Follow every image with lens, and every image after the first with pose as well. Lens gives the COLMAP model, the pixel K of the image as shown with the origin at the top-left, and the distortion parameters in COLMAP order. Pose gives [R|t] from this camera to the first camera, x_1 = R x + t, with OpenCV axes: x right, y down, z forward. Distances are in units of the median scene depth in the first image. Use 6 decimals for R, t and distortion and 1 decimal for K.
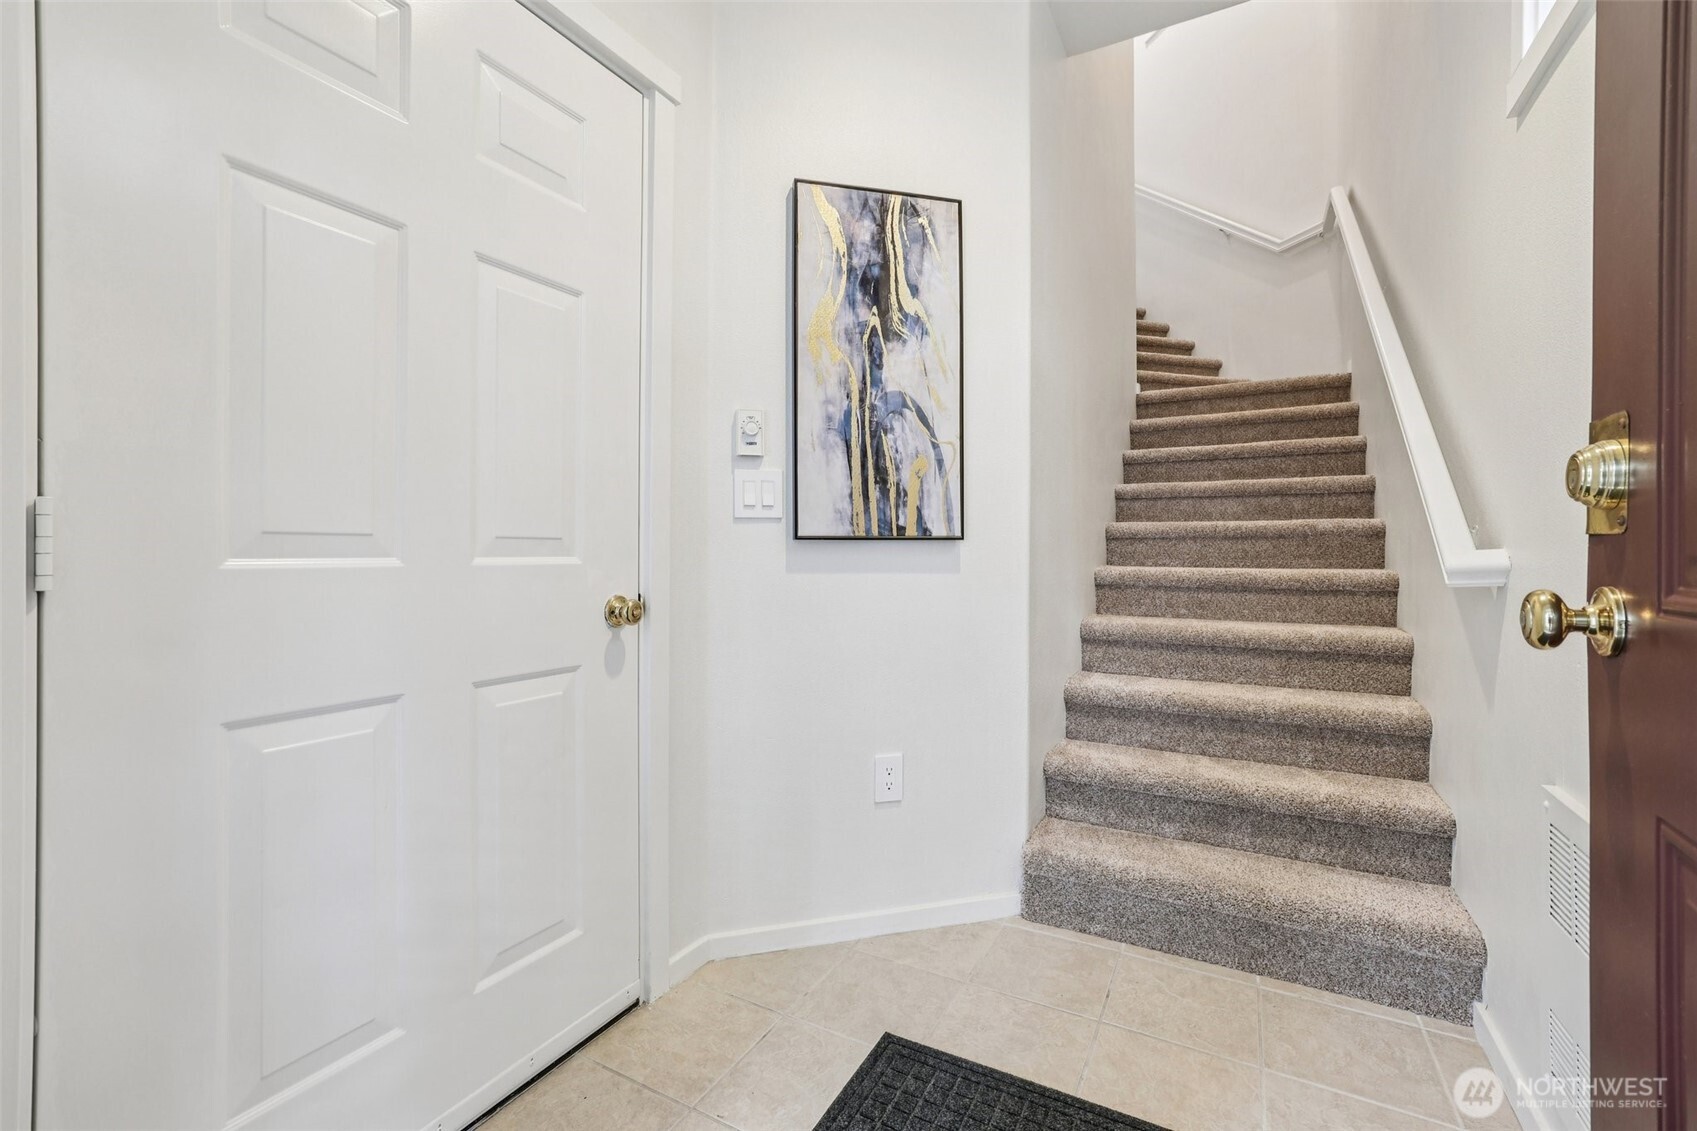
lens RADIAL K [[738.7, 0, 844.3], [0, 738.7, 556.4], [0, 0, 1]] dist [-0.026630, 0.013725]
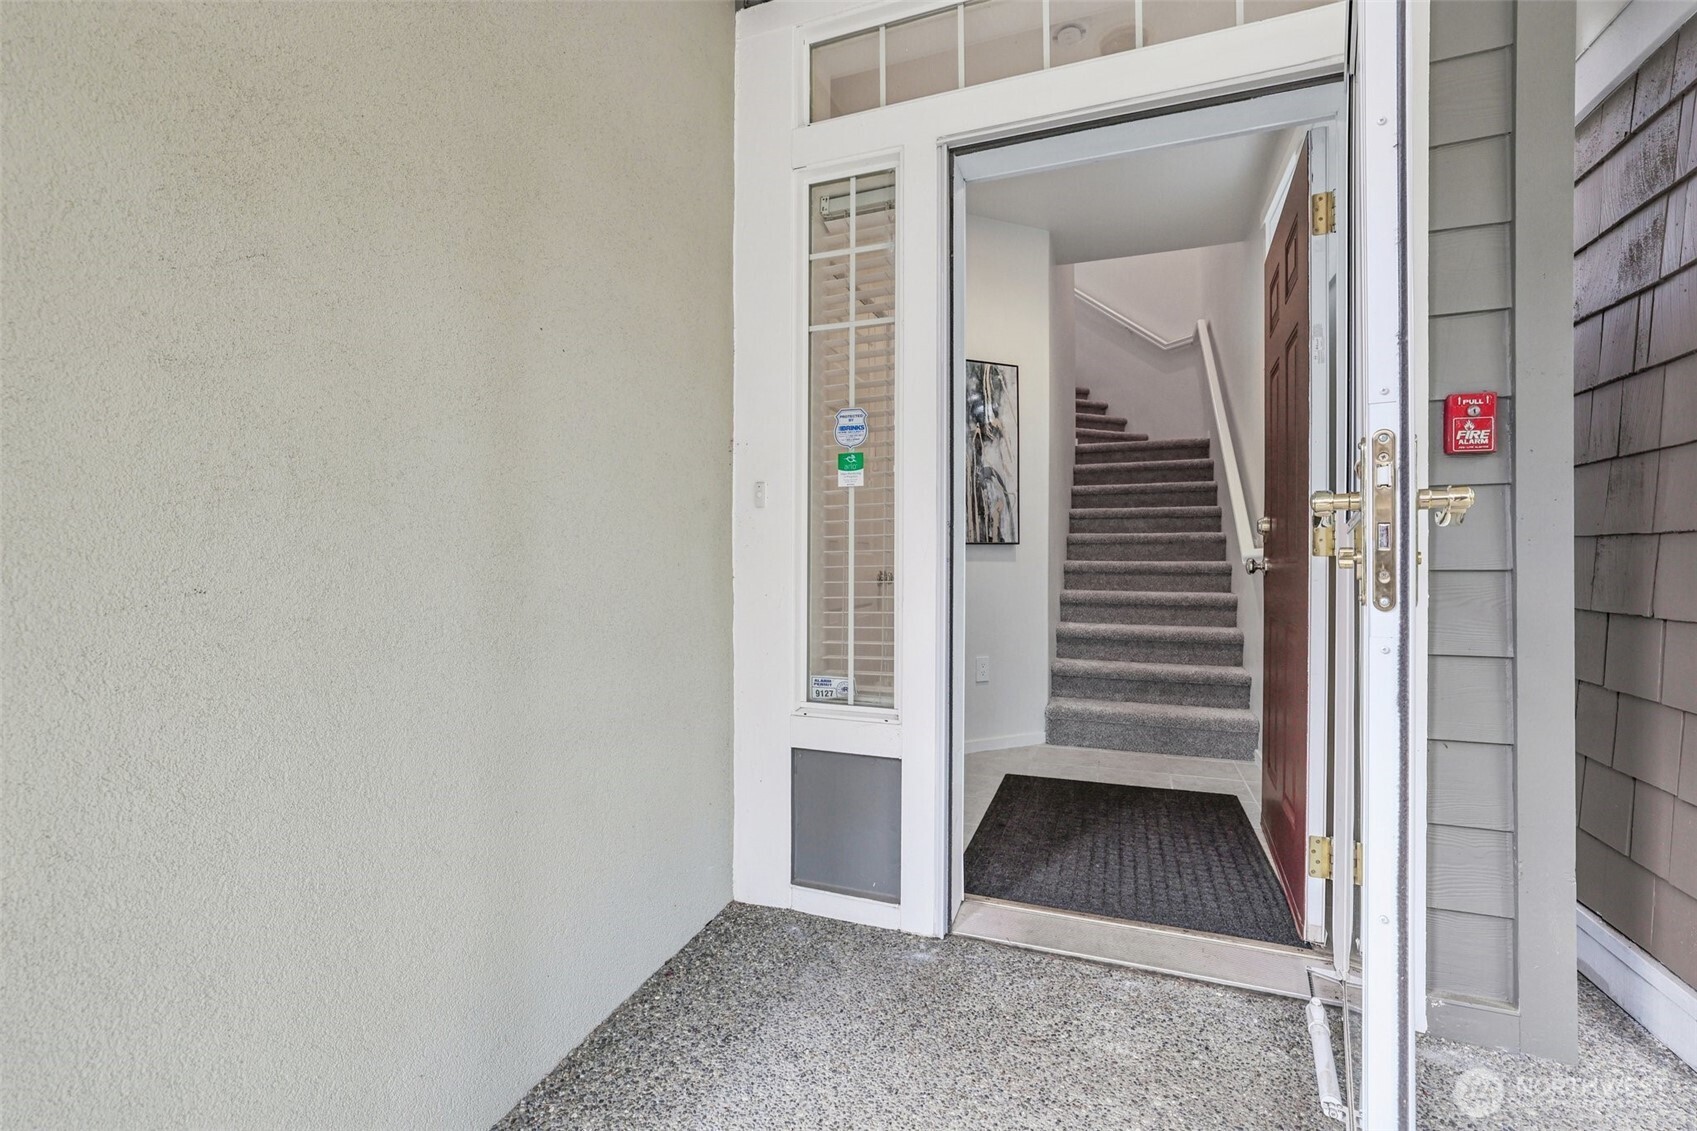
lens RADIAL K [[738.7, 0, 846.0], [0, 738.7, 565.6], [0, 0, 1]] dist [-0.026630, 0.013725]
pose [[0.990146, -0.002978, 0.140008, -0.538784], [0.002068, 0.999976, 0.006644, 0.018777], [-0.140024, -0.006289, 0.990128, -0.811753]]
